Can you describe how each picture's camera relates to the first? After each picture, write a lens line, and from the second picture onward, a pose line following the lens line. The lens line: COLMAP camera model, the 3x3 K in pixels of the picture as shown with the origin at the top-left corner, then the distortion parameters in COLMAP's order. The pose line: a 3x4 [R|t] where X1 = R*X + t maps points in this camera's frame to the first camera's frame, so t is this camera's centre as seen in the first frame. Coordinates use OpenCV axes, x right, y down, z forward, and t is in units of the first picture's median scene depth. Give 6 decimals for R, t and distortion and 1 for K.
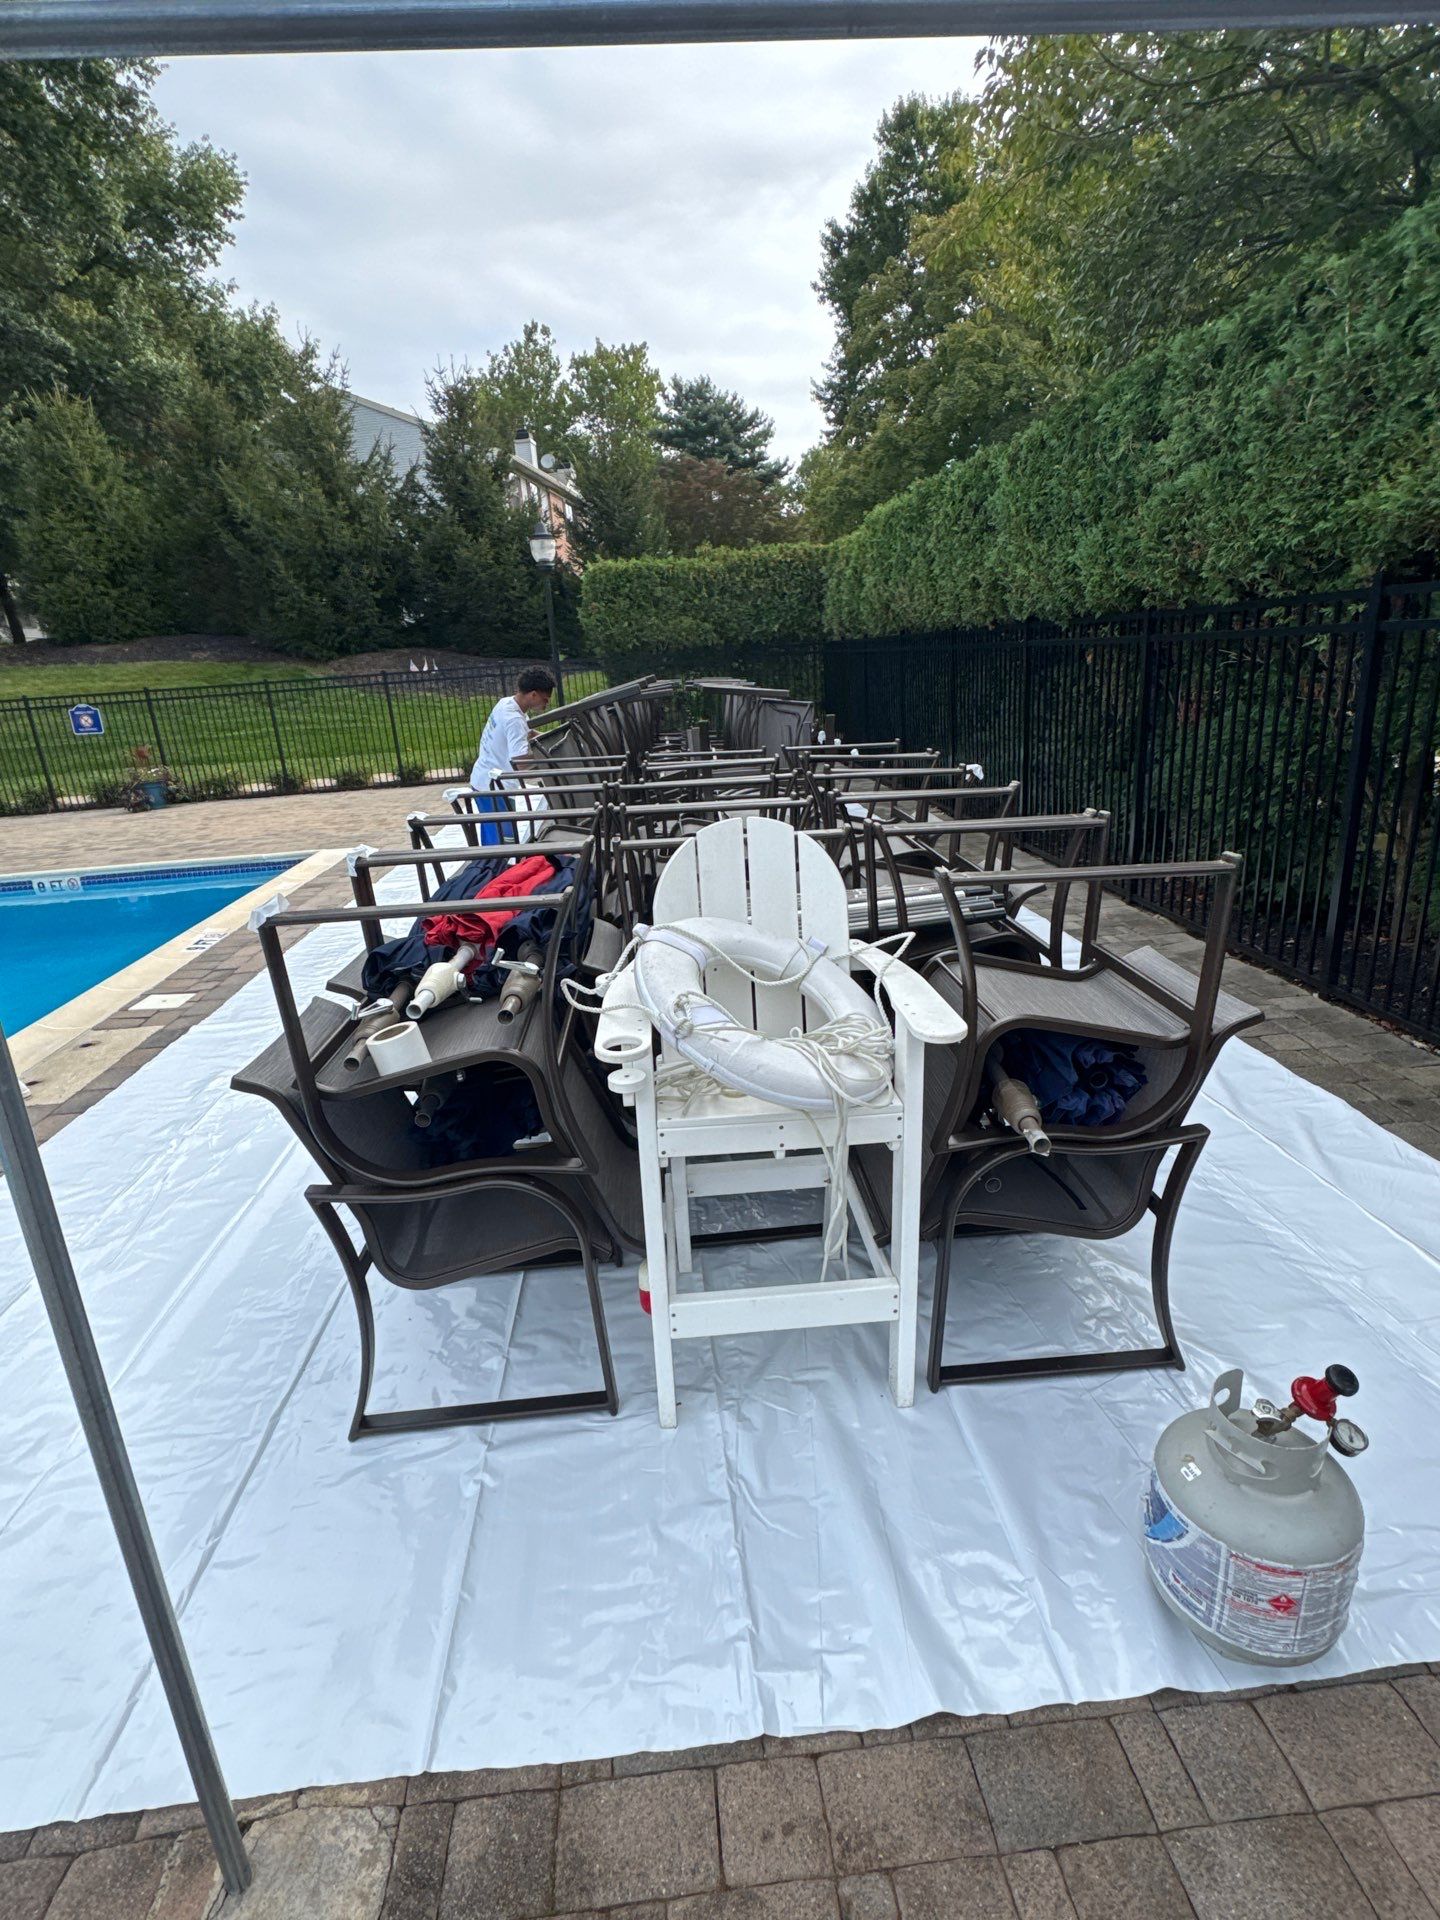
lens RADIAL K [[960.0, 0, 720.0], [0, 960.0, 960.0], [0, 0, 1]] dist [0.003970, -0.001208]
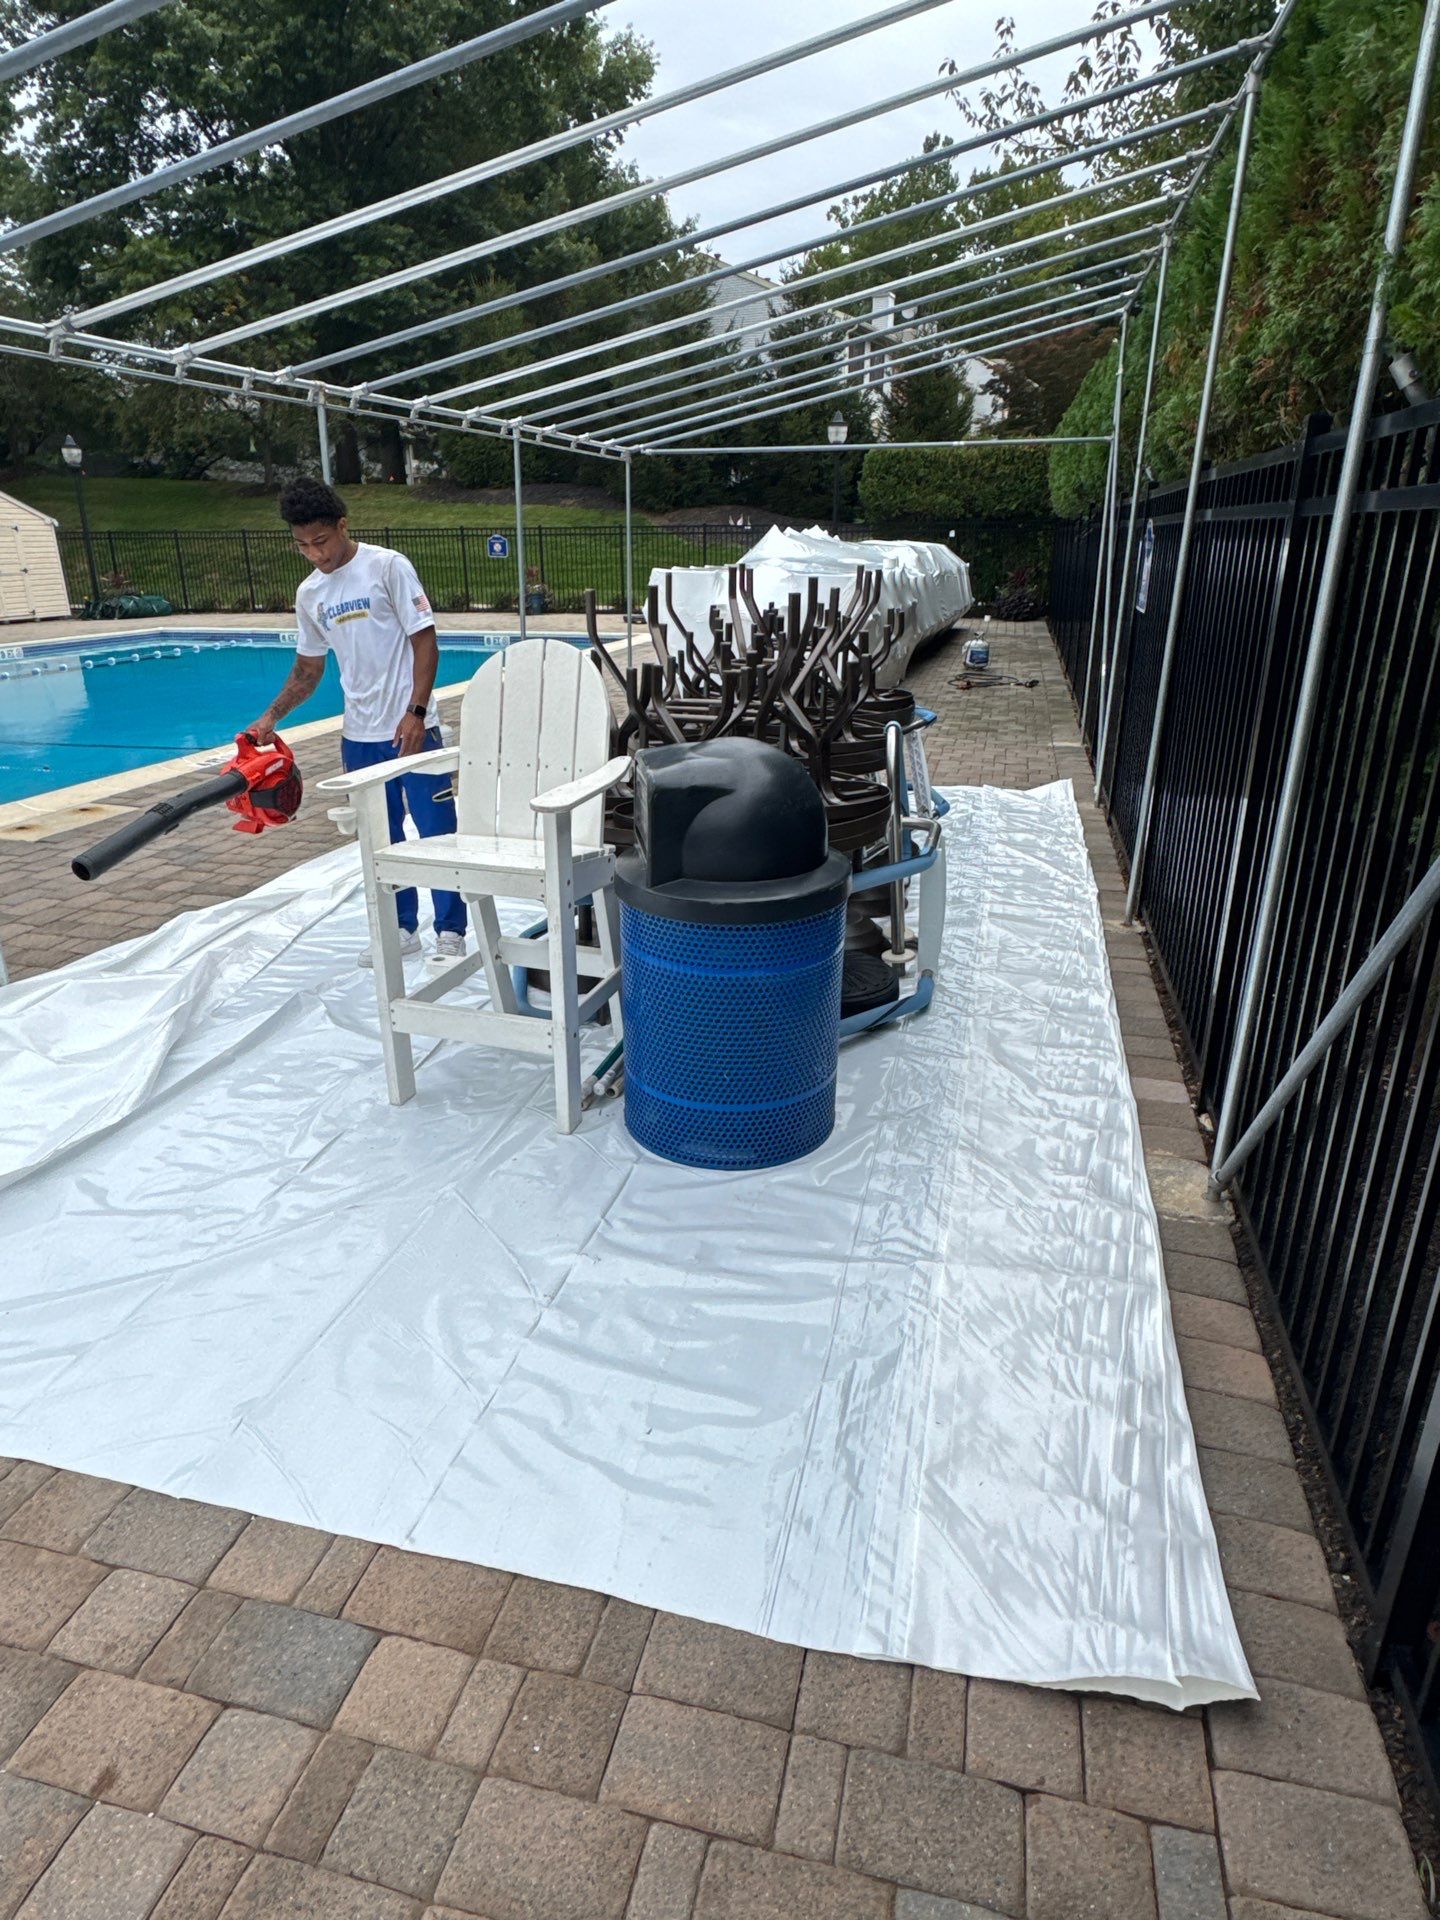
lens RADIAL K [[1161.5, 0, 720.0], [0, 1161.5, 960.0], [0, 0, 1]] dist [-0.008487, 0.000293]
pose [[0.946334, 0.164590, -0.278140, 0.210262], [-0.148280, 0.985798, 0.078843, 0.159250], [0.287166, -0.033369, 0.957299, -0.531842]]
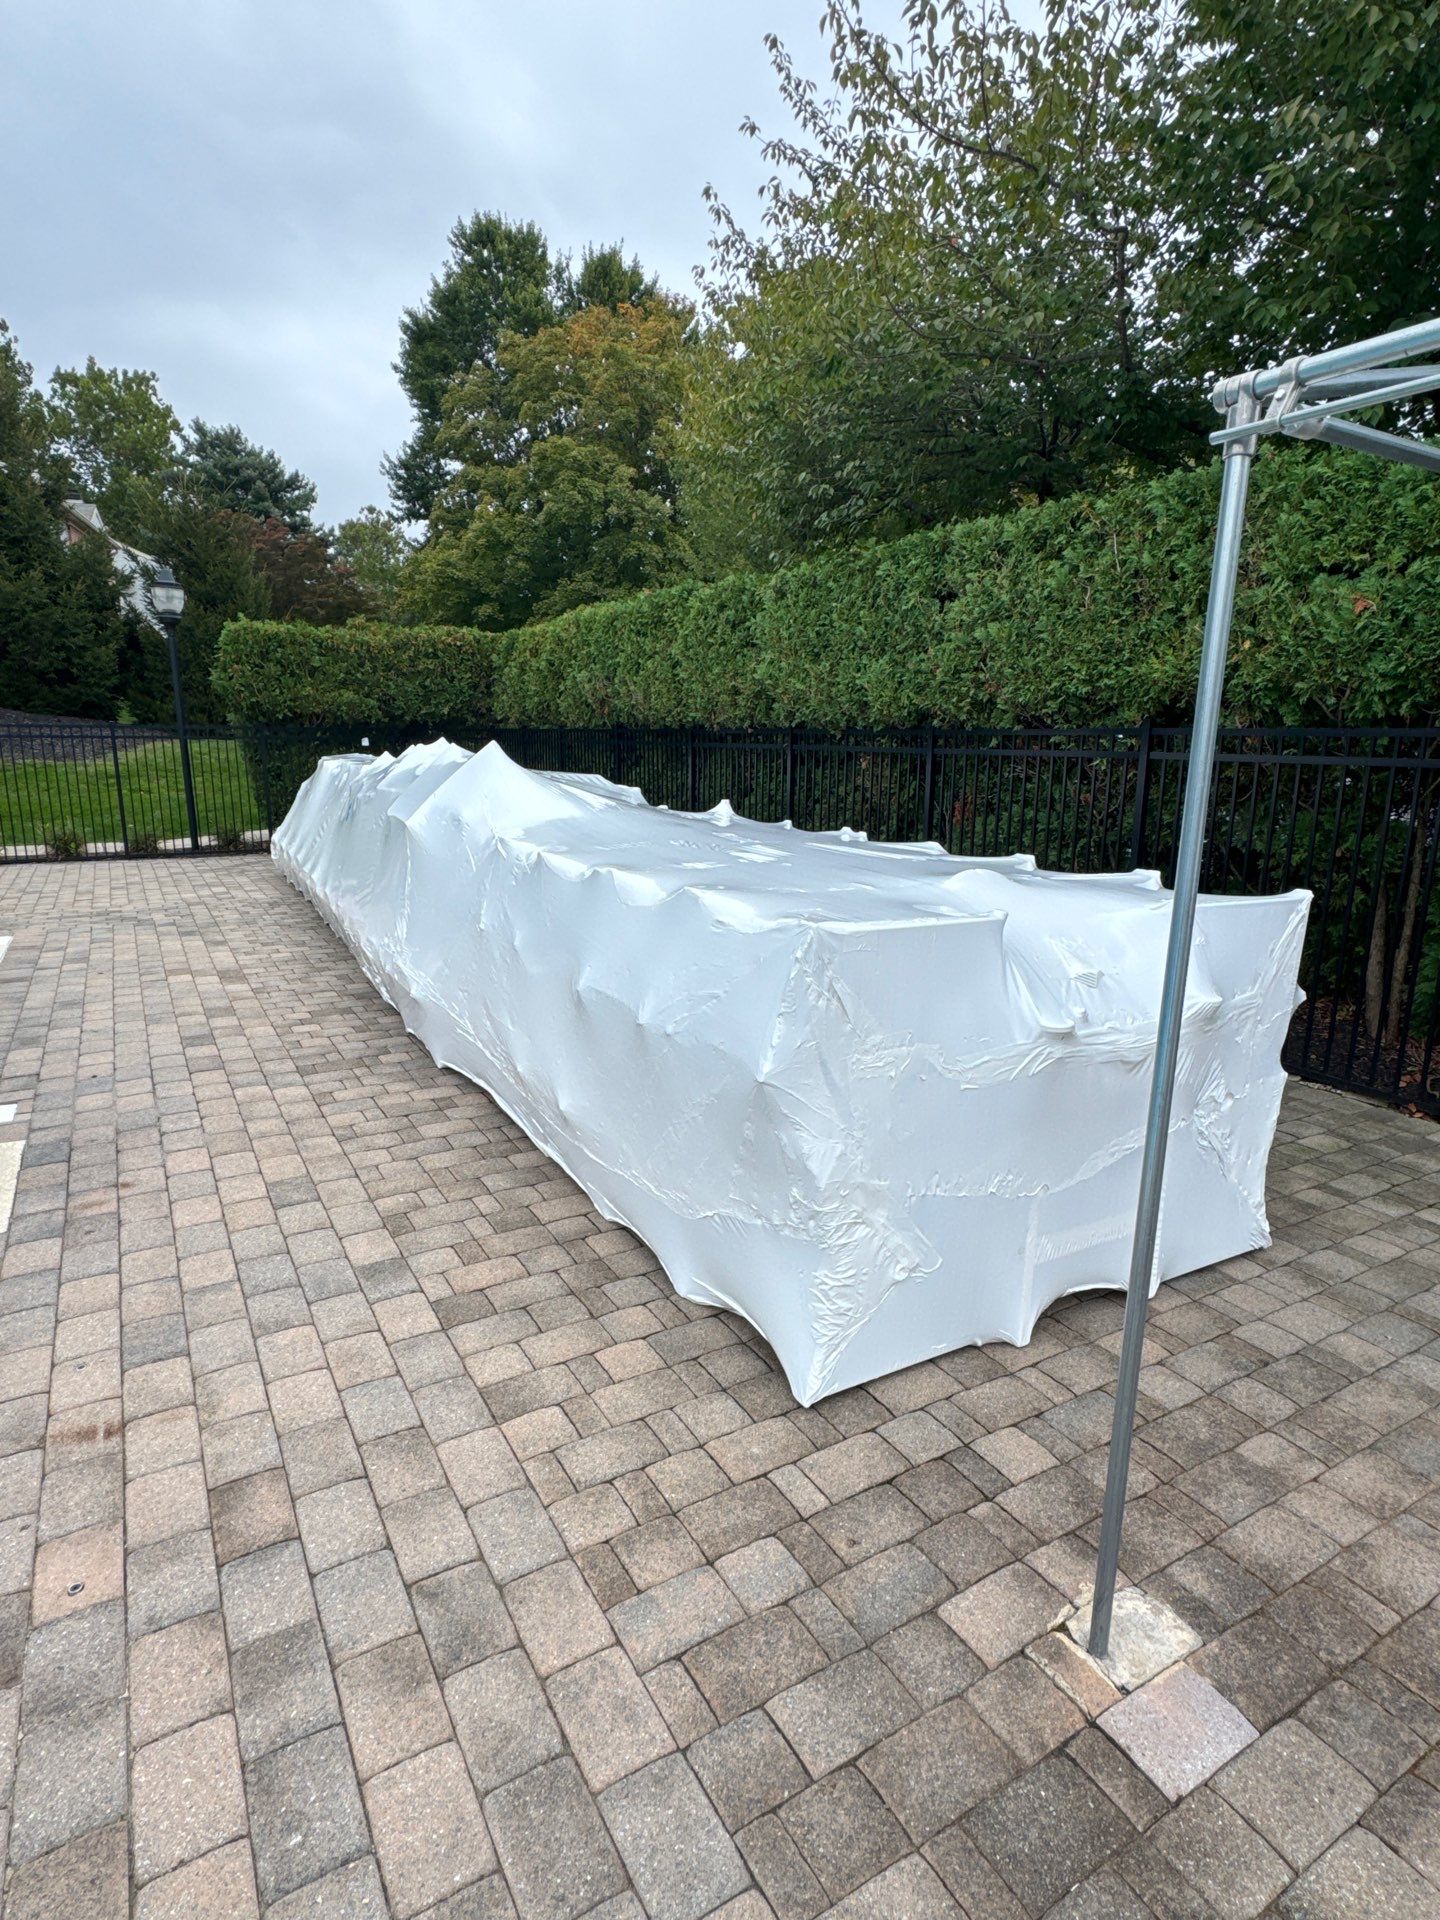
lens RADIAL K [[1032.3, 0, 720.0], [0, 1032.3, 960.0], [0, 0, 1]] dist [-0.011334, 0.024378]
pose [[0.905872, -0.015387, 0.423272, -0.134871], [0.059725, 0.993995, -0.091686, 0.012876], [-0.419320, 0.108336, 0.901351, -0.016164]]
